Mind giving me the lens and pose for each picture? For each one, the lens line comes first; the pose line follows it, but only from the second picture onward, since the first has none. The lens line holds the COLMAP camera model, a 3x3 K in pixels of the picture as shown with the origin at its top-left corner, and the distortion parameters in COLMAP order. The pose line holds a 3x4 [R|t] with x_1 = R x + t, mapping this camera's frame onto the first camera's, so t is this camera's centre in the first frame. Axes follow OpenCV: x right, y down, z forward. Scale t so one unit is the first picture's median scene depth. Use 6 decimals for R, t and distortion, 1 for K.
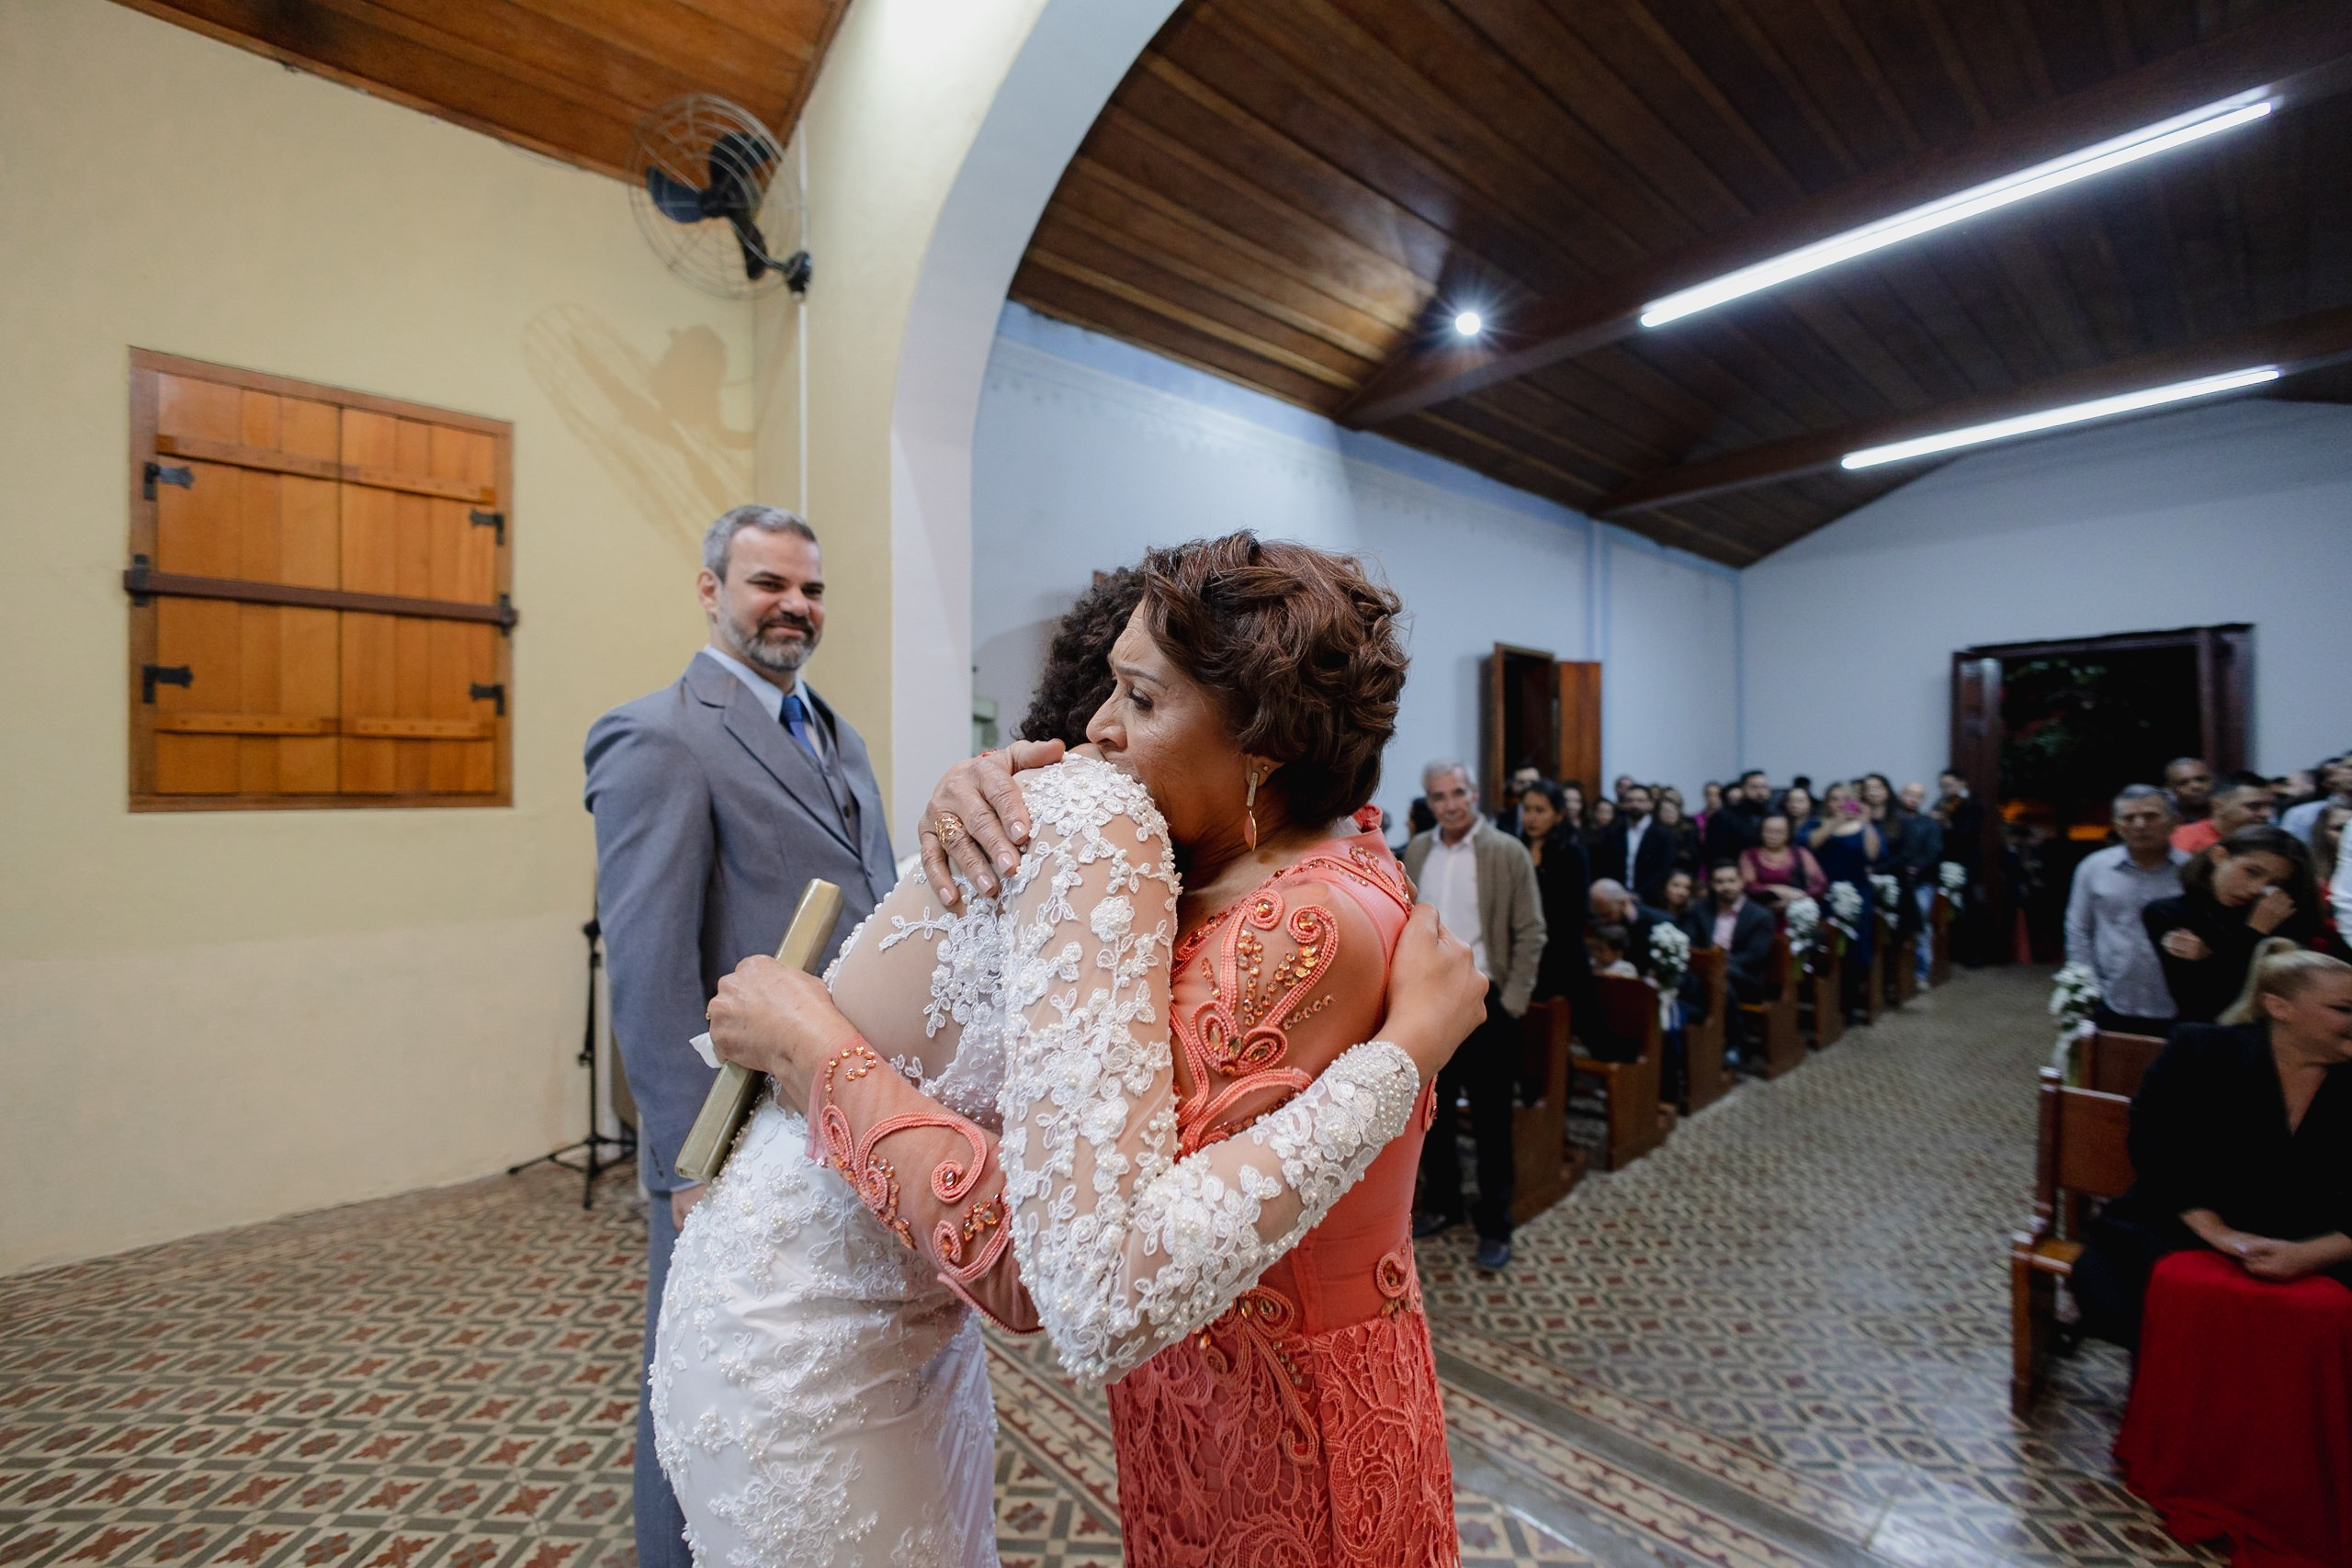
lens RADIAL K [[998.2, 0, 1176.0], [0, 998.2, 784.0], [0, 0, 1]] dist [-0.004362, -0.000235]
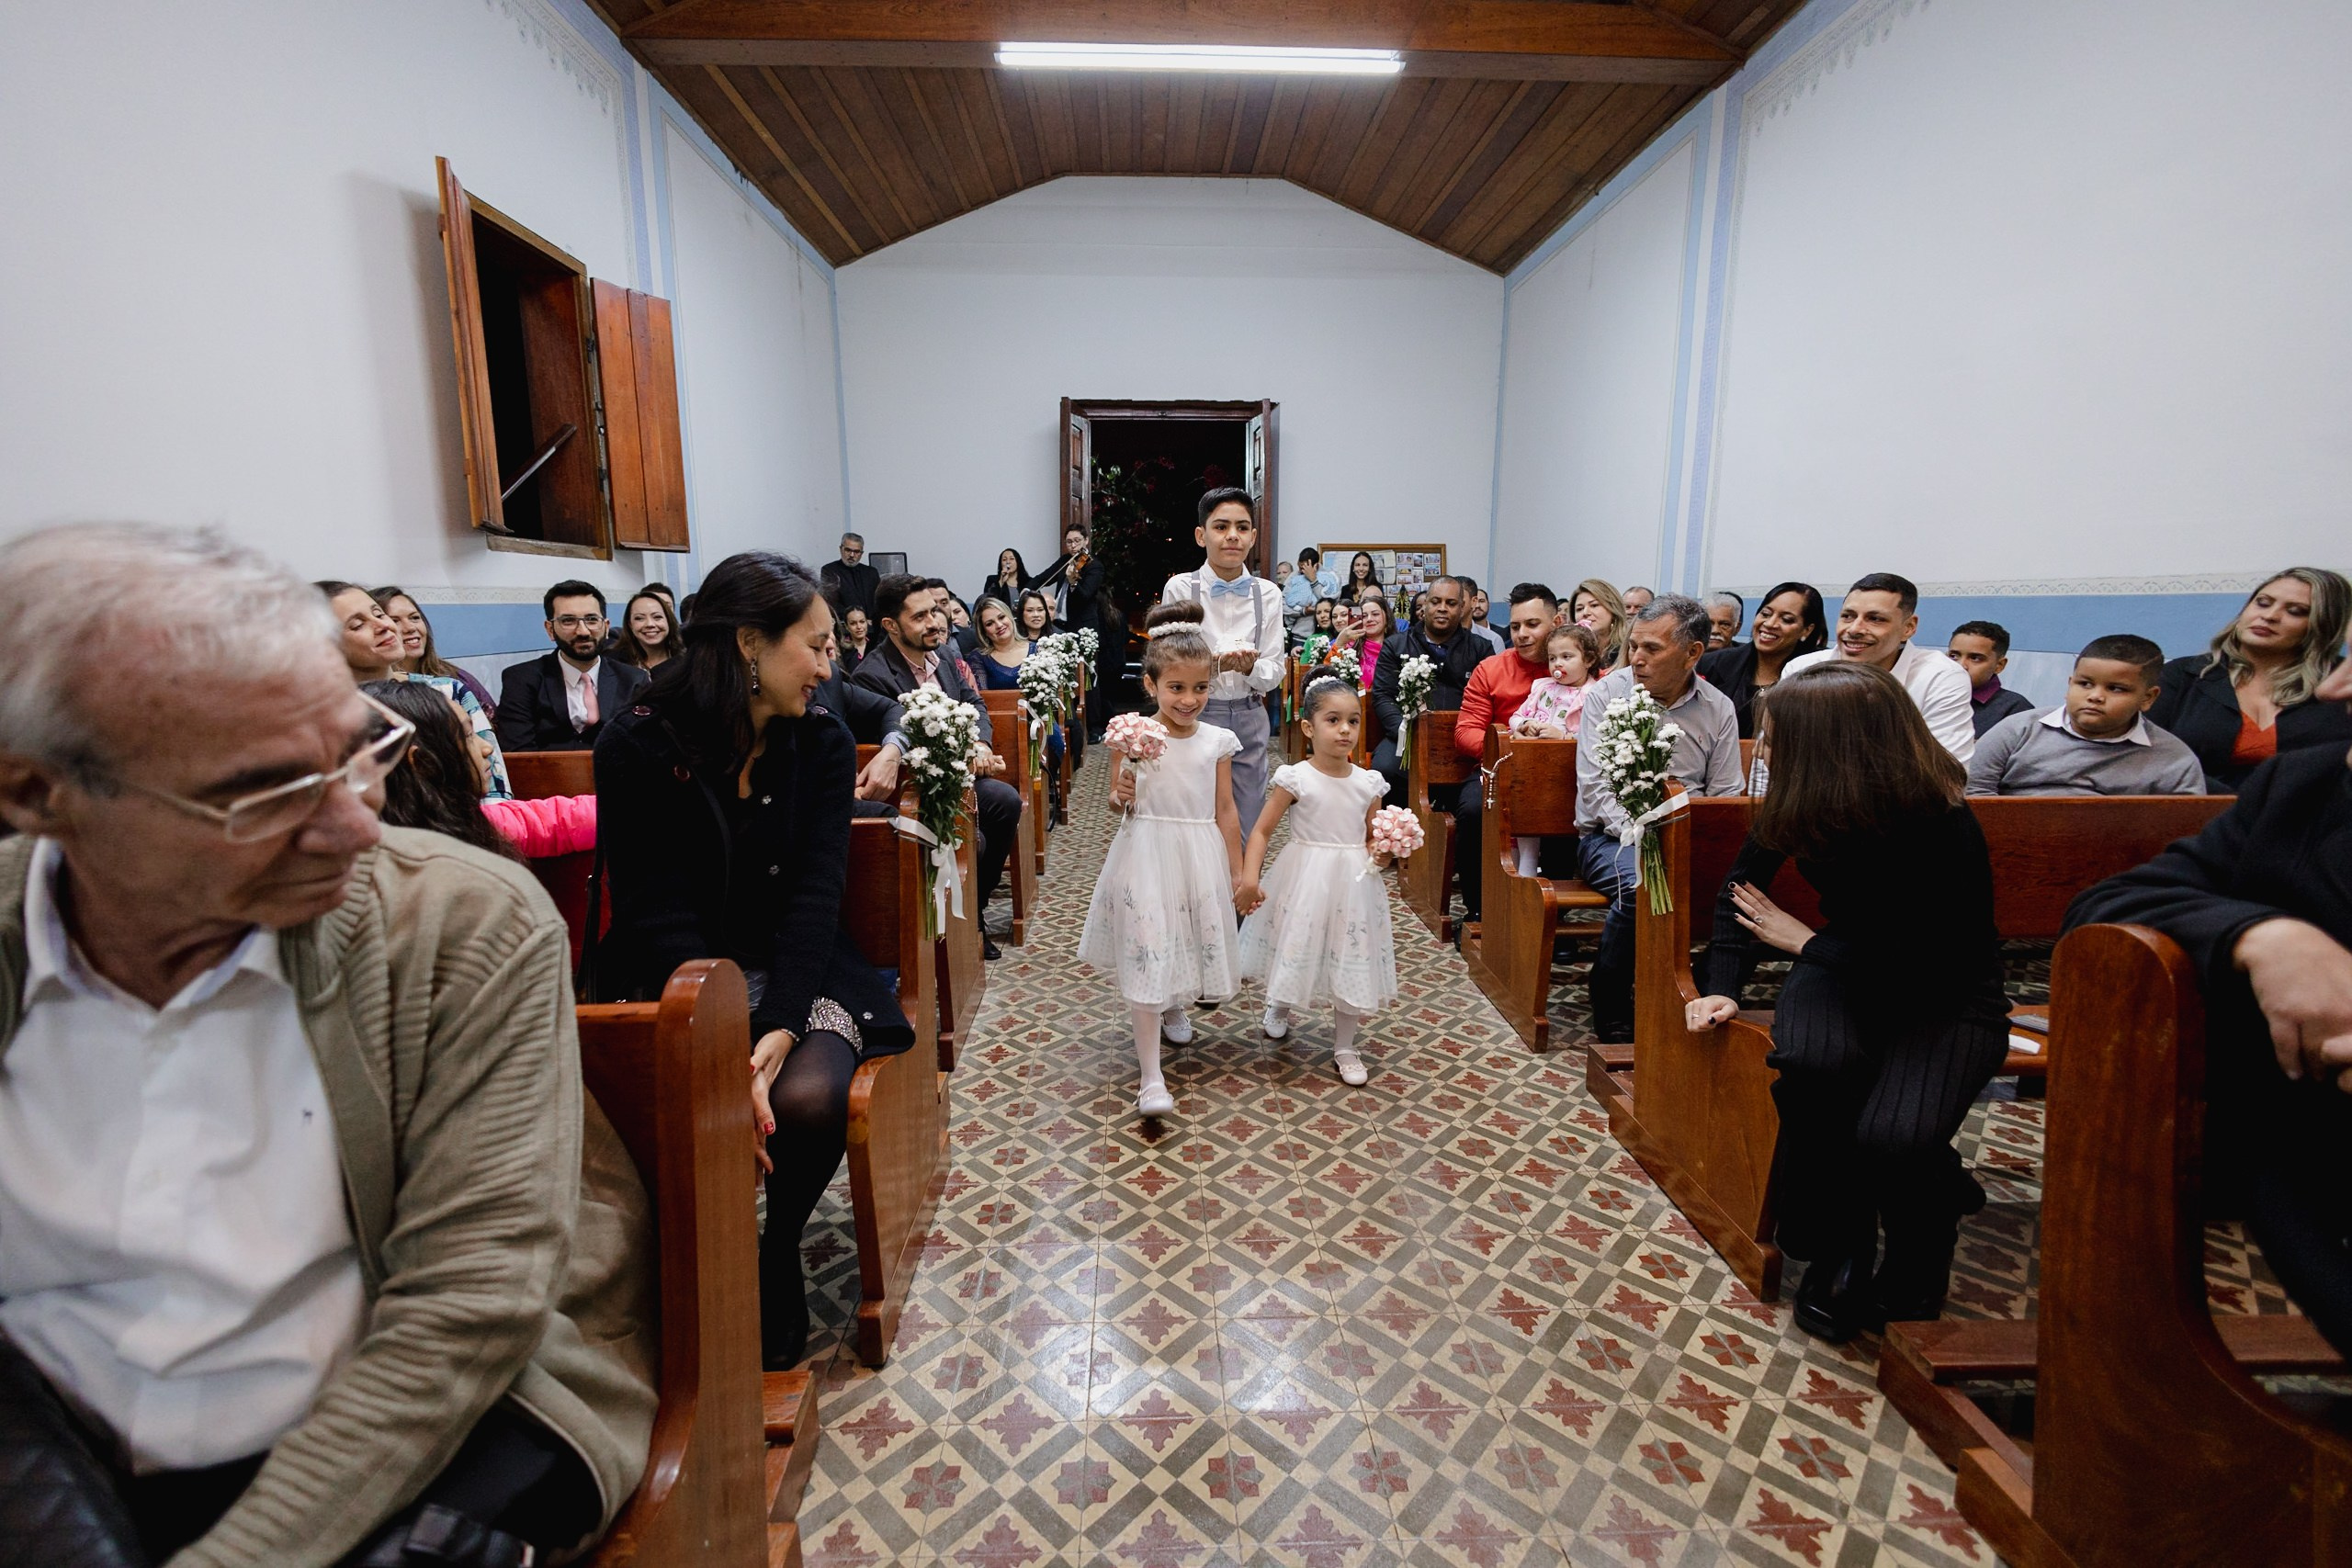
lens RADIAL K [[1049.3, 0, 1176.0], [0, 1049.3, 784.0], [0, 0, 1]] dist [-0.004169, -0.000348]
pose [[0.657394, -0.135561, 0.741253, 0.113473], [0.004900, 0.984434, 0.175688, 0.051867], [-0.753531, -0.111864, 0.647825, 0.310047]]
